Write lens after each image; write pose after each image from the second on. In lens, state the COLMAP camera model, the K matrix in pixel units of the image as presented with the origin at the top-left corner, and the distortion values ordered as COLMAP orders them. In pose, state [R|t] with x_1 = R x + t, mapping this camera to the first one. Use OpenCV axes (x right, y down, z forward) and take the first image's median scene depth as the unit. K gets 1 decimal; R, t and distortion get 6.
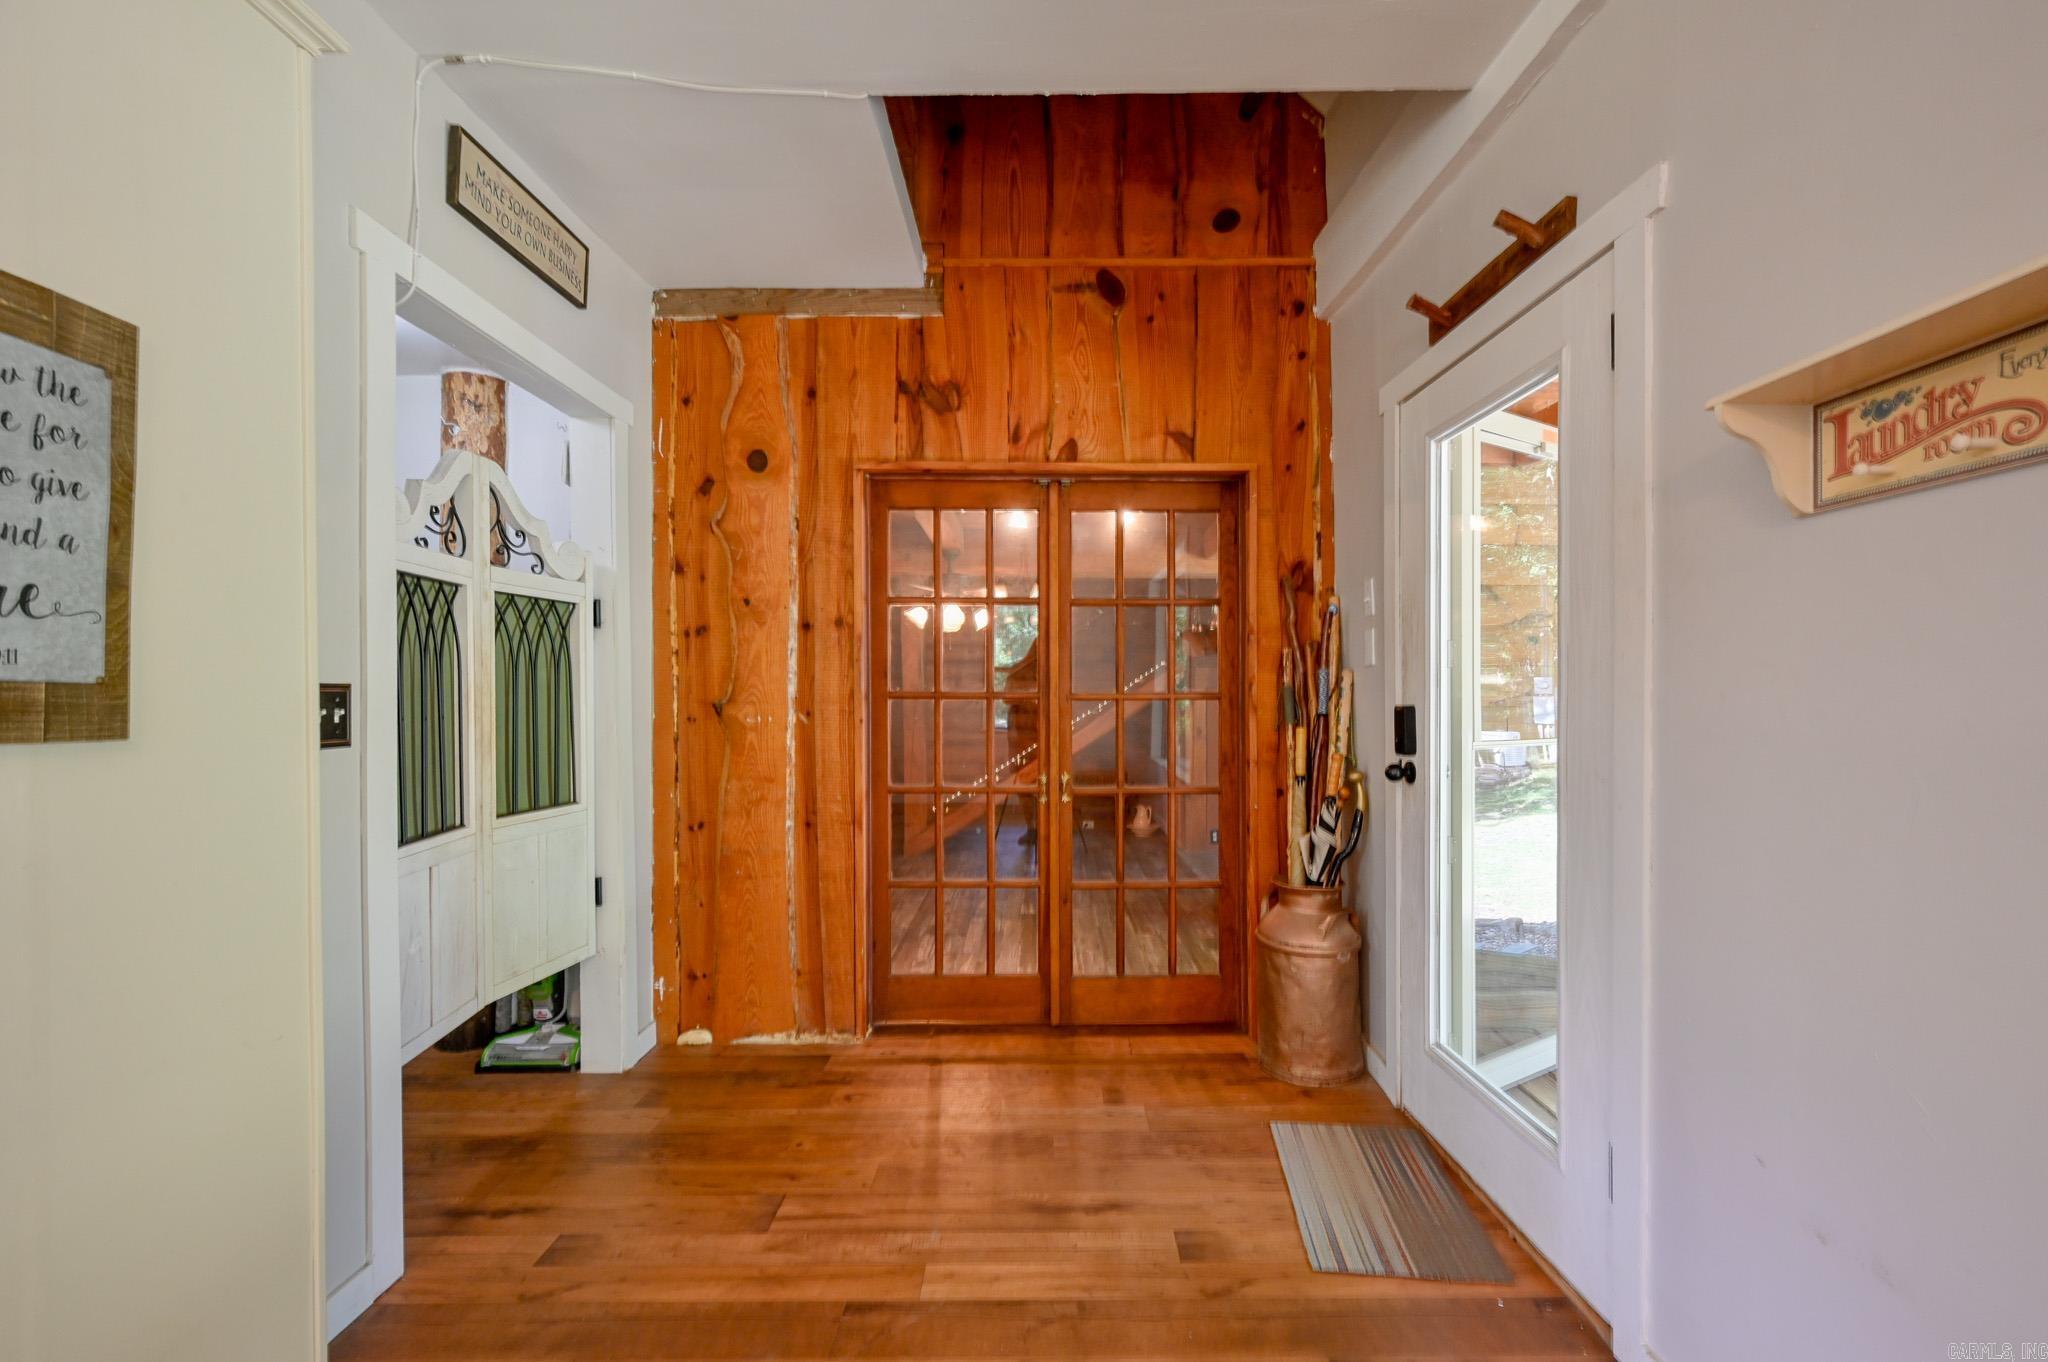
lens RADIAL K [[812.2, 0, 1024.0], [0, 812.2, 681.0], [0, 0, 1]] dist [-0.000373, -0.000013]
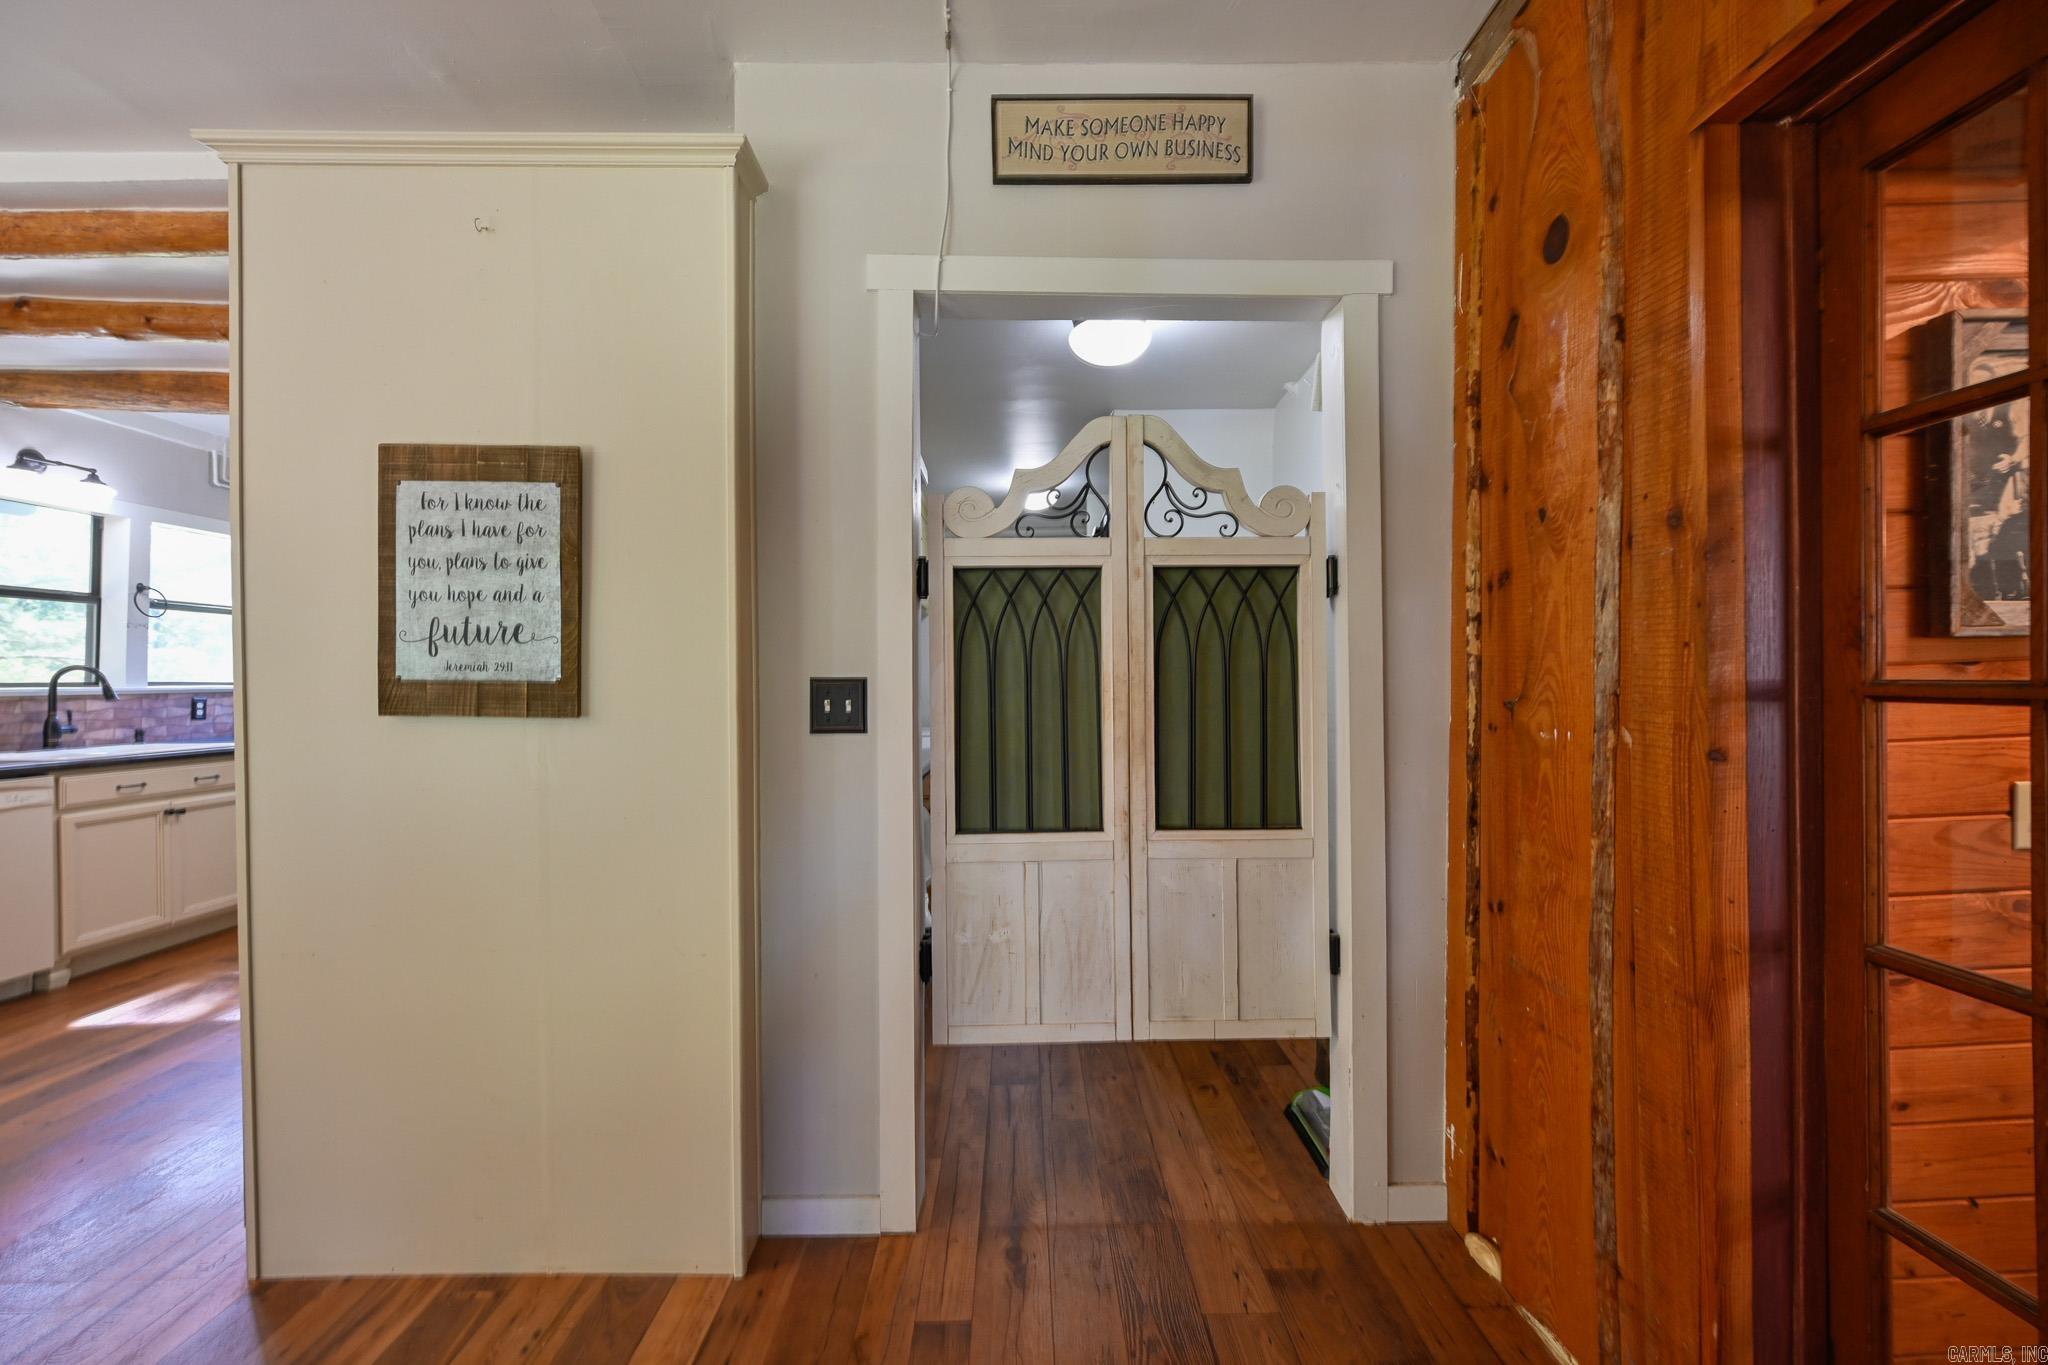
lens RADIAL K [[812.2, 0, 1024.0], [0, 812.2, 682.5], [0, 0, 1]] dist [-0.000373, -0.000013]
pose [[0.062031, 0.002116, -0.998072, 0.200676], [0.018184, 0.999829, 0.003250, 0.006414], [0.997909, -0.018351, 0.061982, 0.717301]]
